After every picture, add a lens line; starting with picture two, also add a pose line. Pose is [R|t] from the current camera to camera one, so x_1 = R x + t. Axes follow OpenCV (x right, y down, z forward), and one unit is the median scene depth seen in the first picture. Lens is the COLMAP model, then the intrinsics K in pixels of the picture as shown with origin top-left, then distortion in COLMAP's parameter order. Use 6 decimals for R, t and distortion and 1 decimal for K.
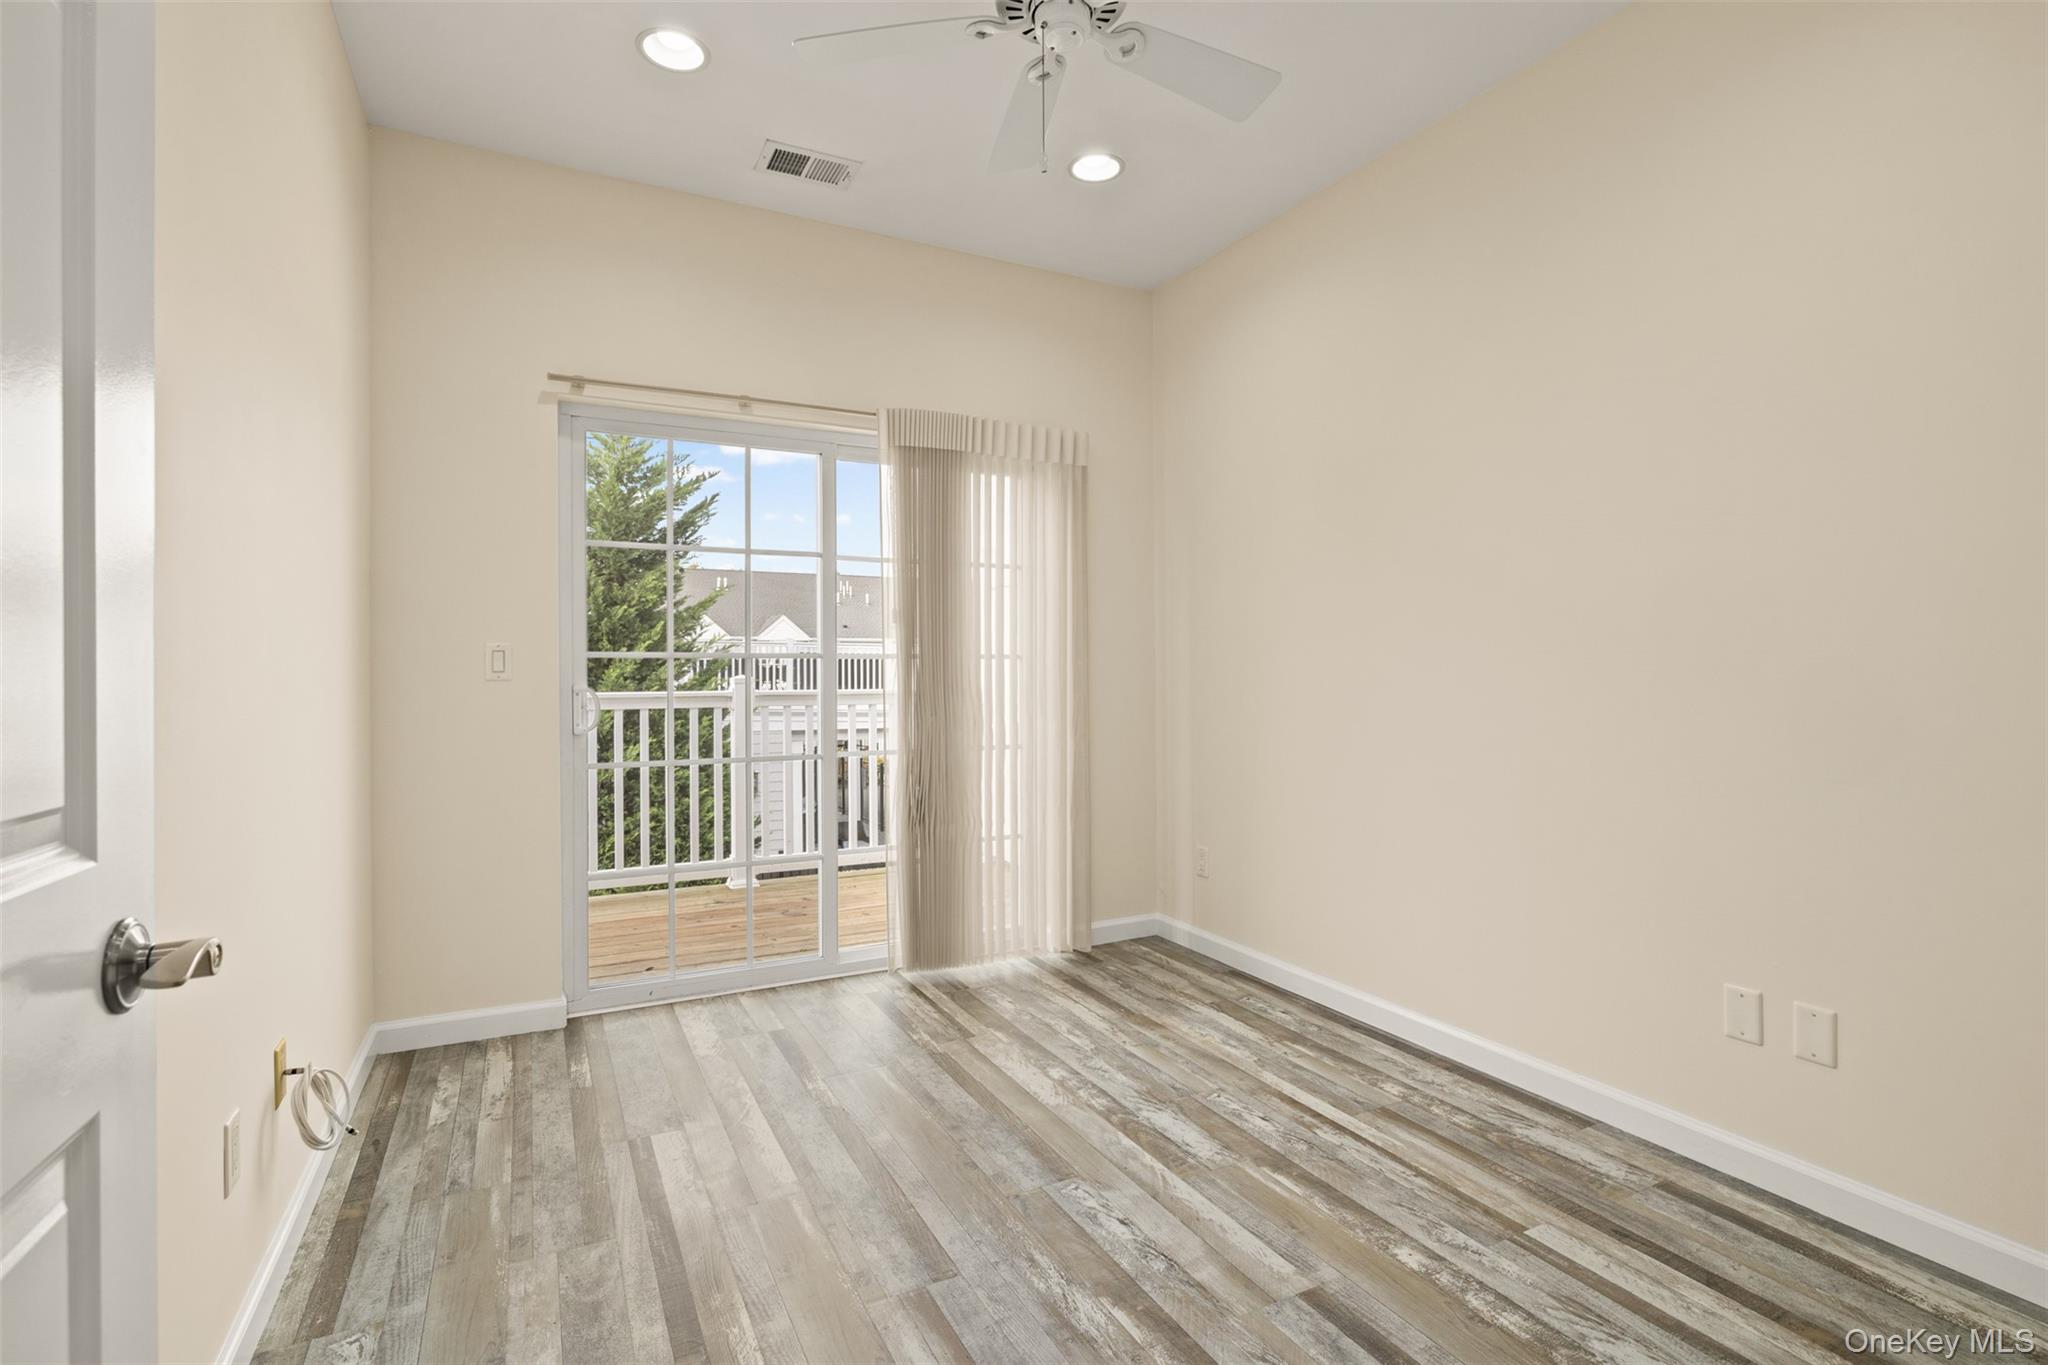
lens RADIAL K [[950.6, 0, 1016.2], [0, 950.6, 668.6], [0, 0, 1]] dist [-0.013581, 0.000578]
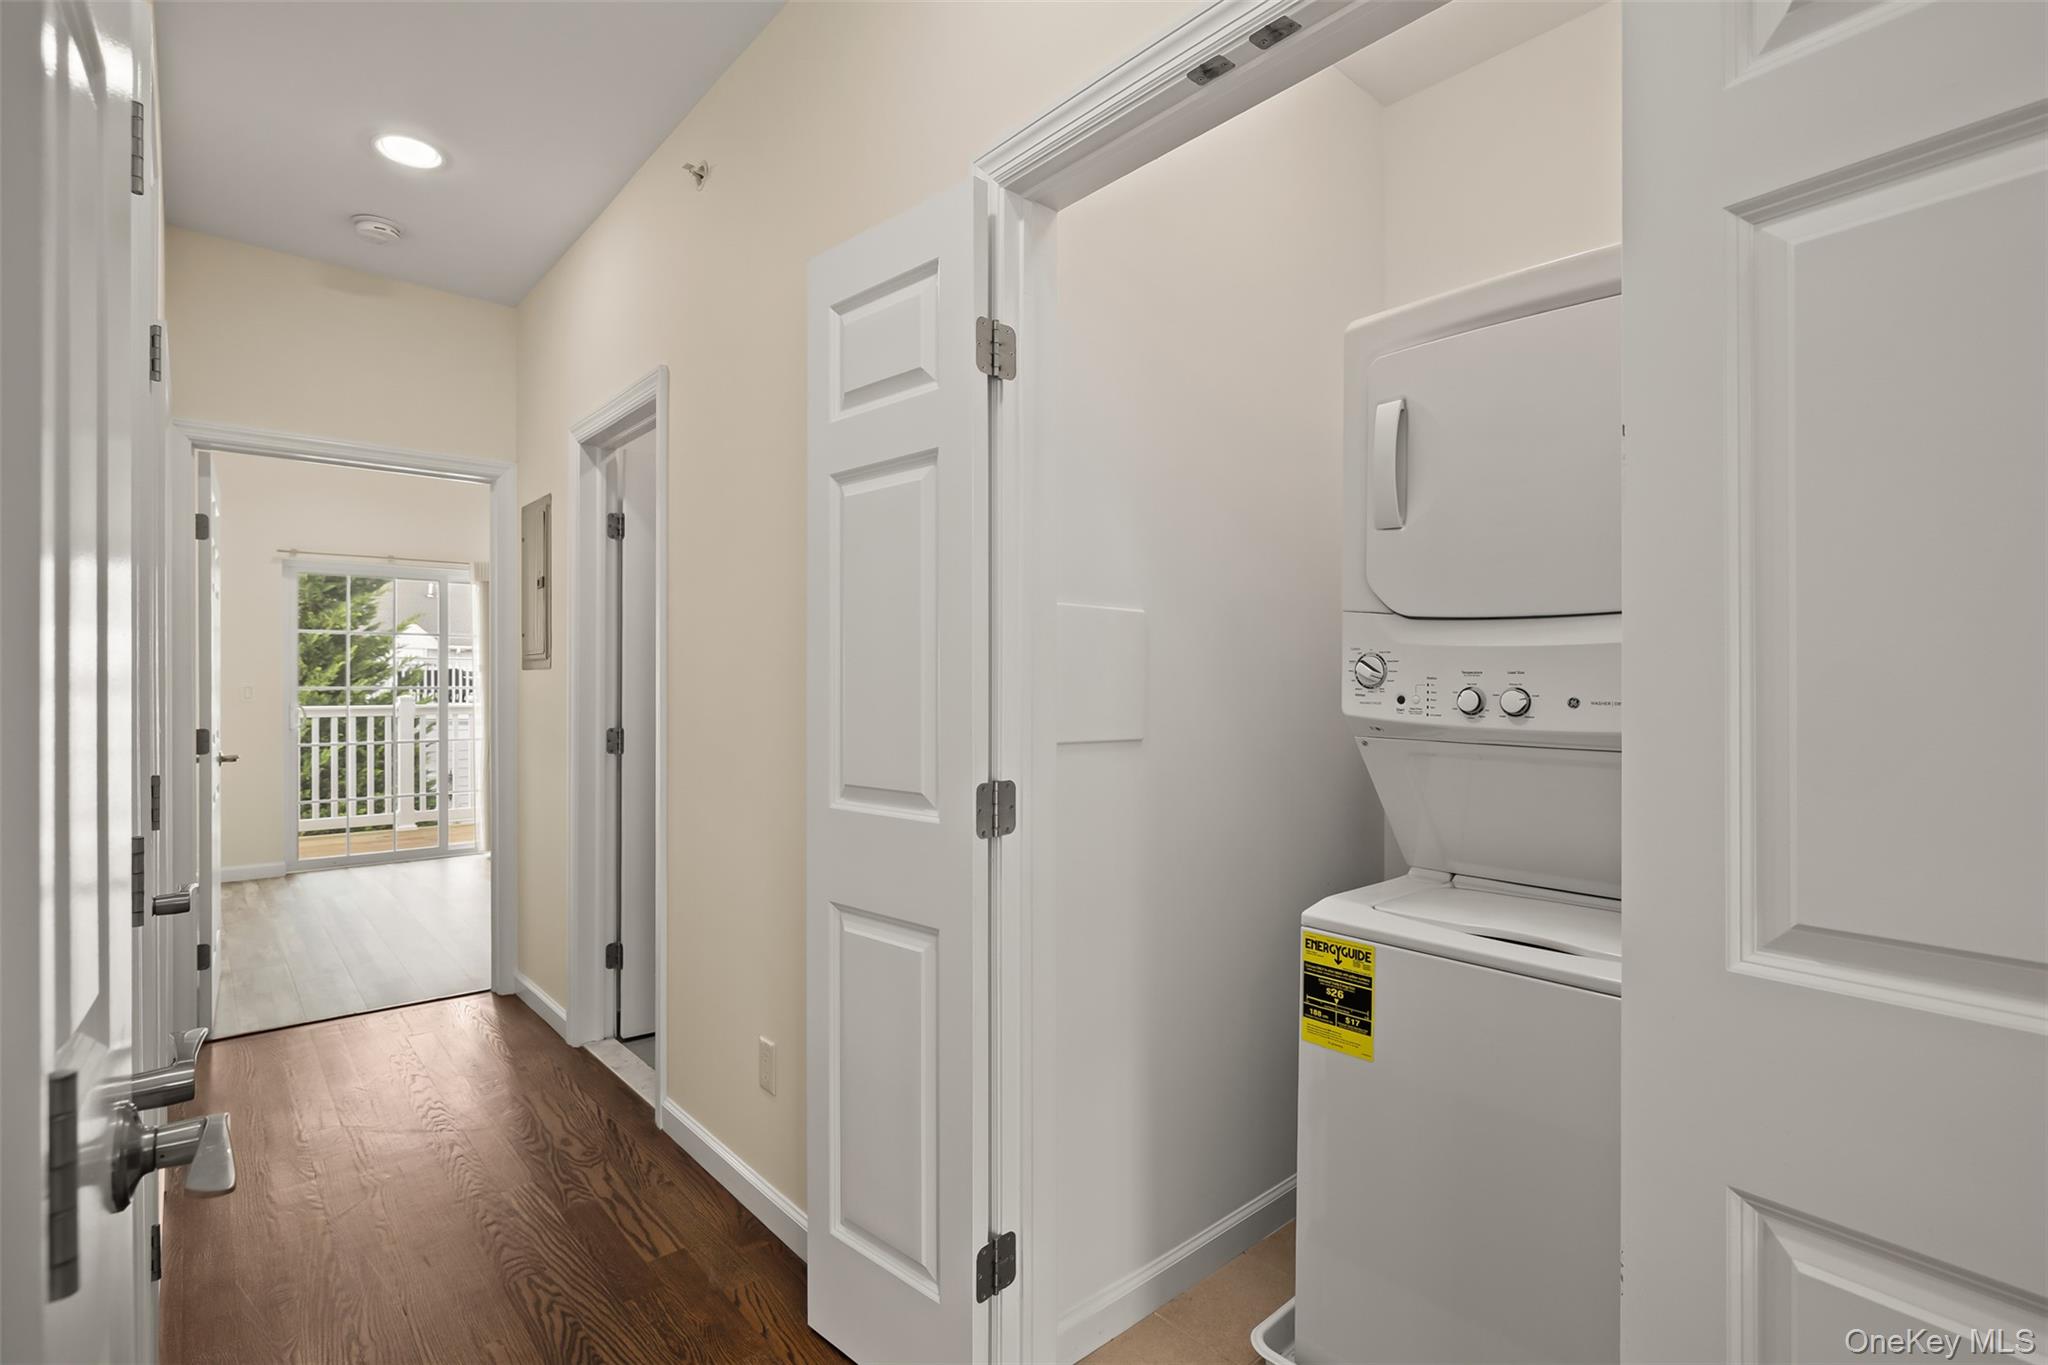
lens RADIAL K [[968.0, 0, 1024.0], [0, 968.0, 682.5], [0, 0, 1]] dist [-0.003489, -0.000455]
pose [[0.971520, 0.003678, 0.236929, 0.155863], [-0.004500, 0.999986, 0.002926, -0.011136], [-0.236915, -0.003909, 0.971523, -0.379663]]
